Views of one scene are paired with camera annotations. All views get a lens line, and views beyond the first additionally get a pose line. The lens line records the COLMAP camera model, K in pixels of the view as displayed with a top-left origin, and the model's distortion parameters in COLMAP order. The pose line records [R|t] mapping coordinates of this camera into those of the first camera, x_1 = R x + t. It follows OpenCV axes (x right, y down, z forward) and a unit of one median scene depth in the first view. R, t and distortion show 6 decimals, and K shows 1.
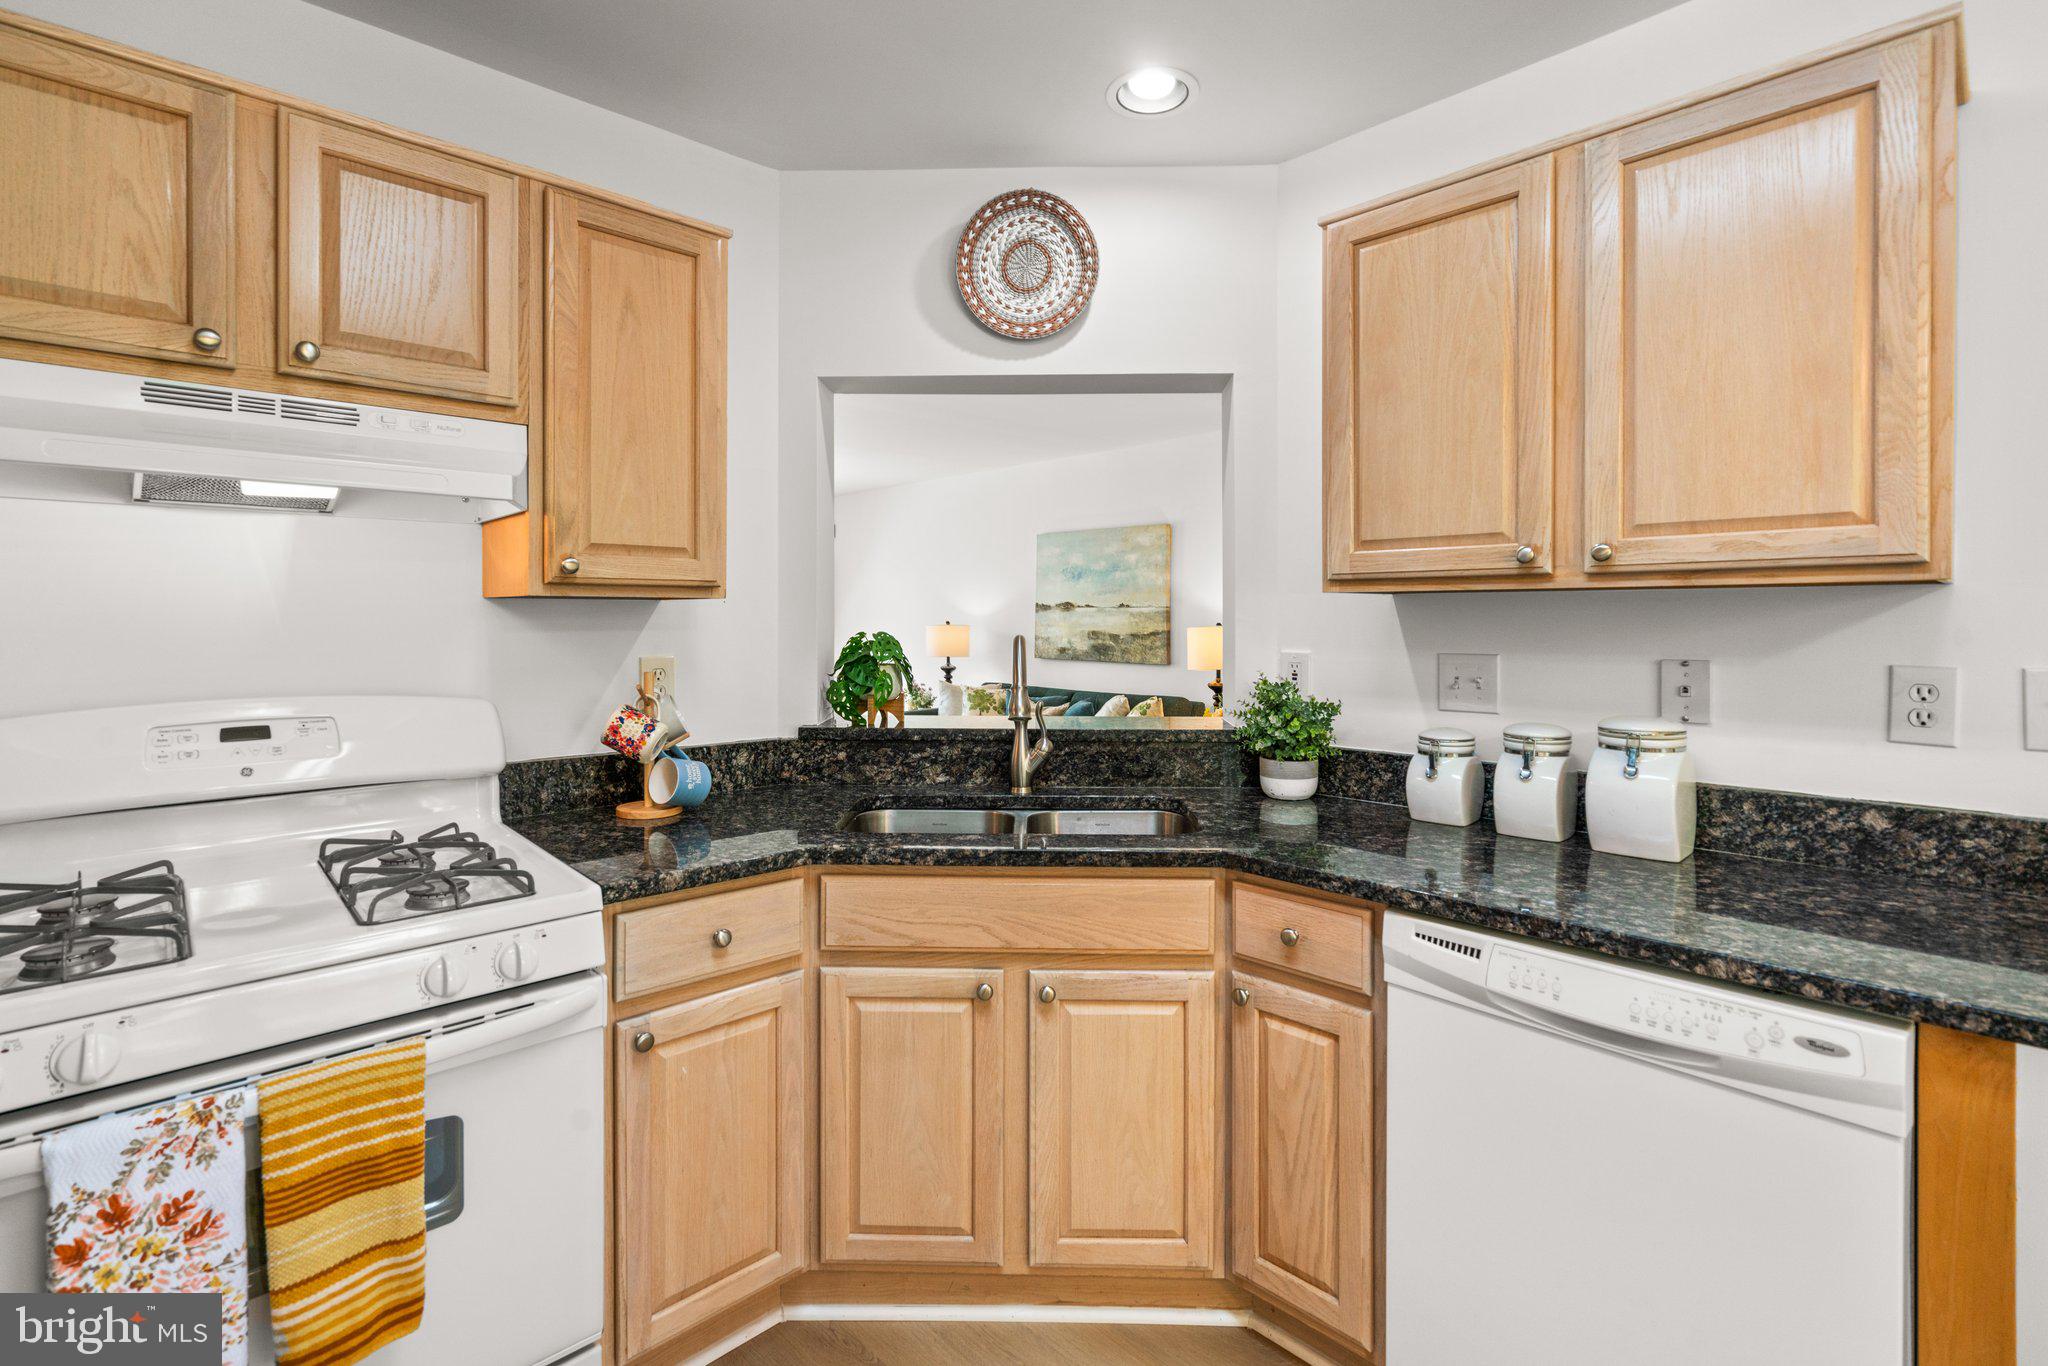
lens RADIAL K [[948.6, 0, 1014.6], [0, 948.6, 620.6], [0, 0, 1]] dist [-0.002773, 0.000719]
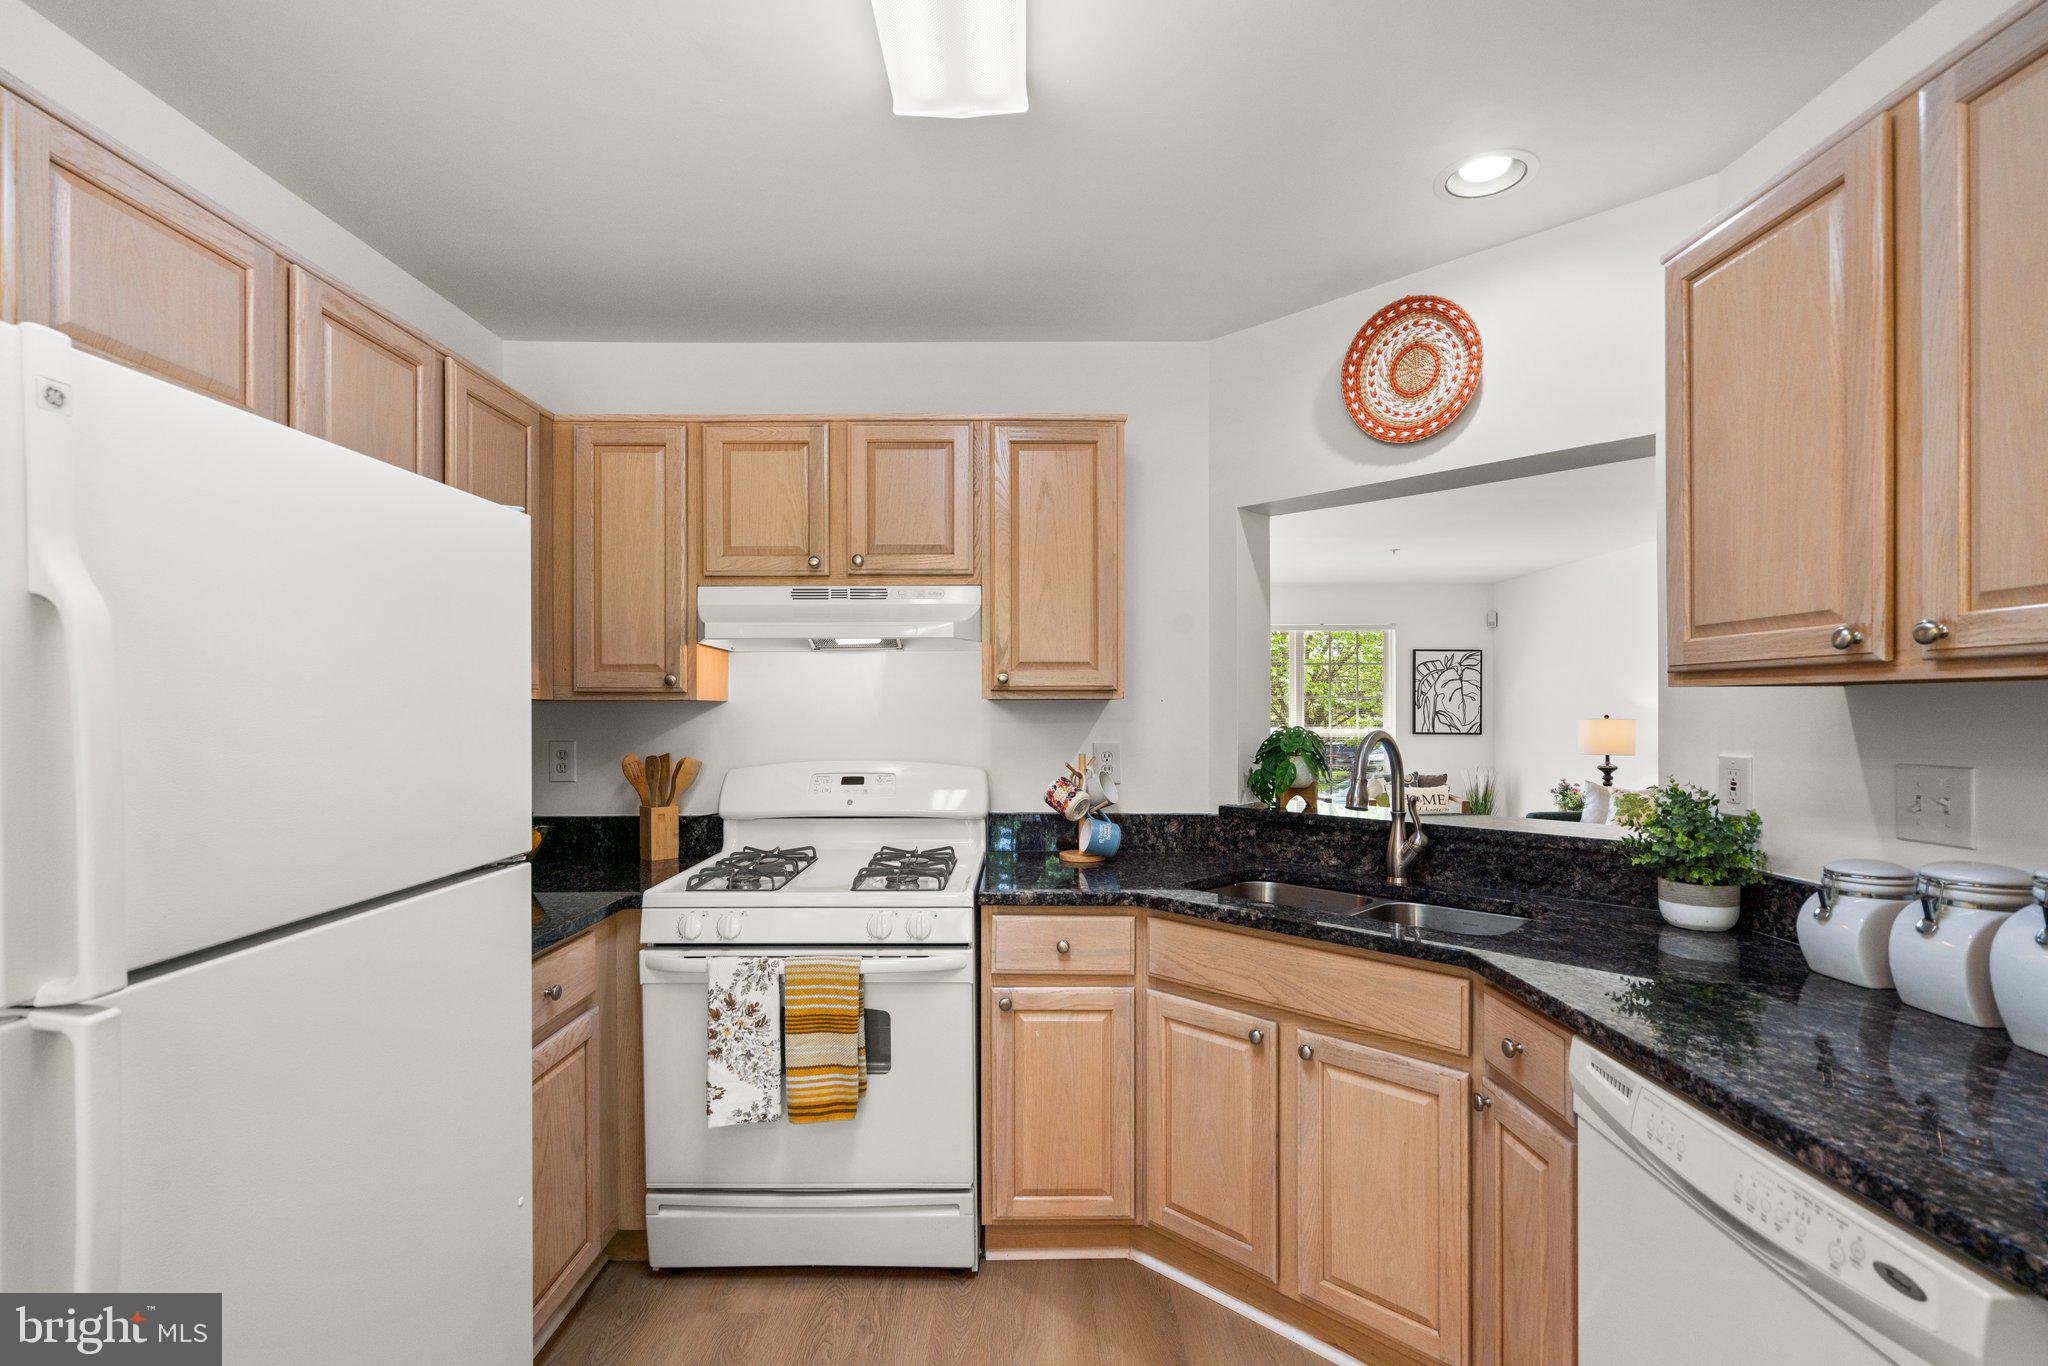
lens RADIAL K [[931.1, 0, 1020.4], [0, 931.1, 710.9], [0, 0, 1]] dist [-0.011131, 0.009091]
pose [[0.726058, 0.000849, -0.687633, 0.534849], [-0.001519, 0.999999, -0.000368, -0.007200], [0.687632, 0.001312, 0.726059, -0.024957]]
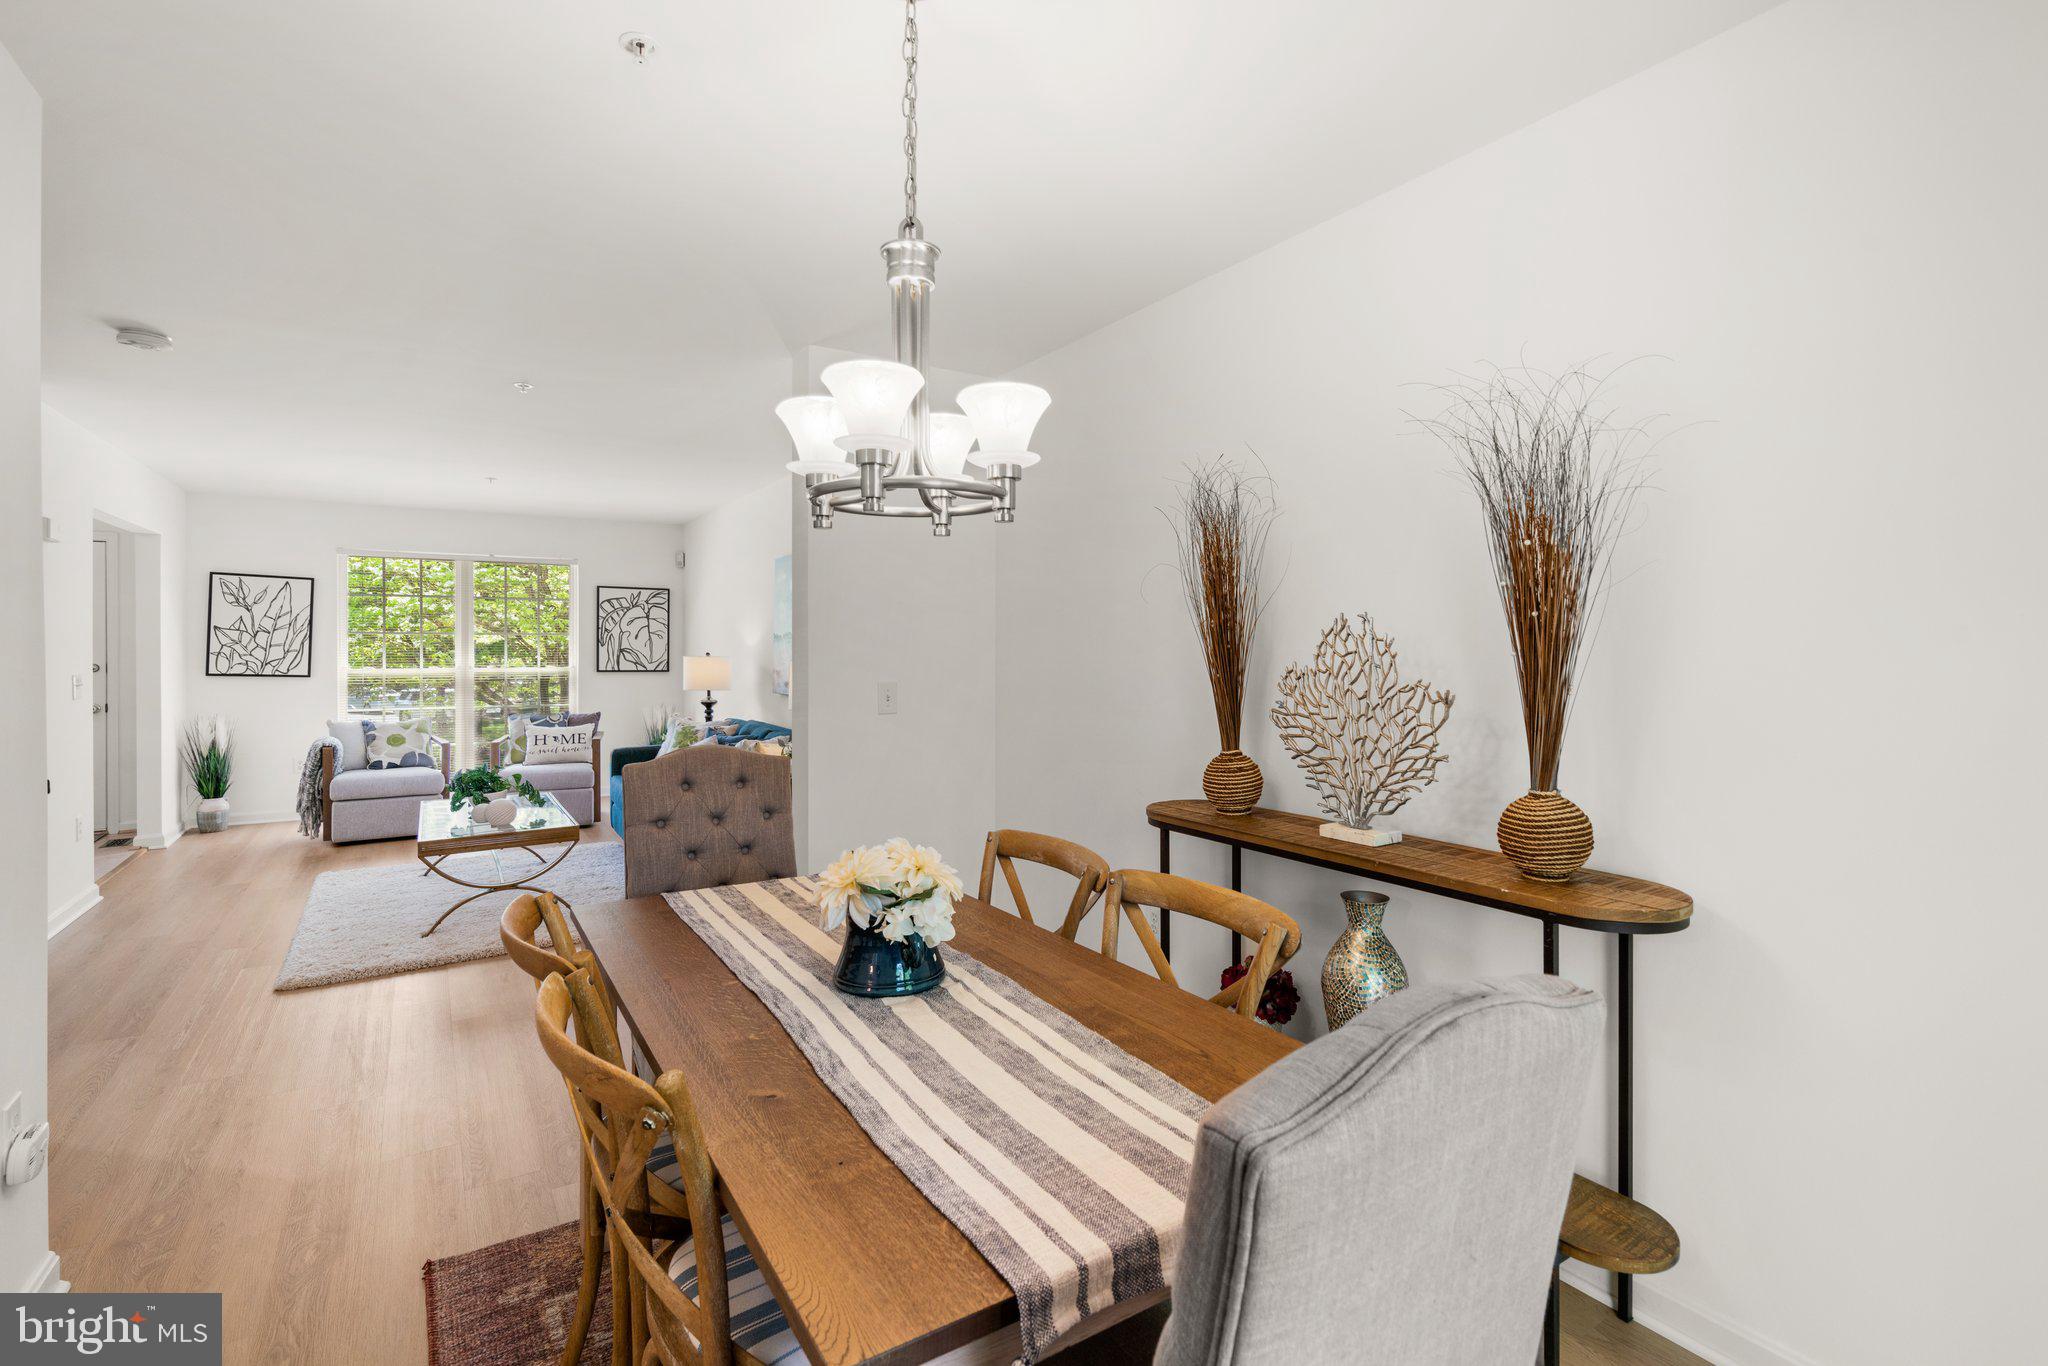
lens RADIAL K [[935.7, 0, 1020.7], [0, 935.7, 659.1], [0, 0, 1]] dist [0.000393, 0.000304]
pose [[0.981976, 0.005308, -0.188933, 1.720694], [-0.003668, 0.999953, 0.009028, -0.009105], [0.188972, -0.008172, 0.981949, 0.602767]]
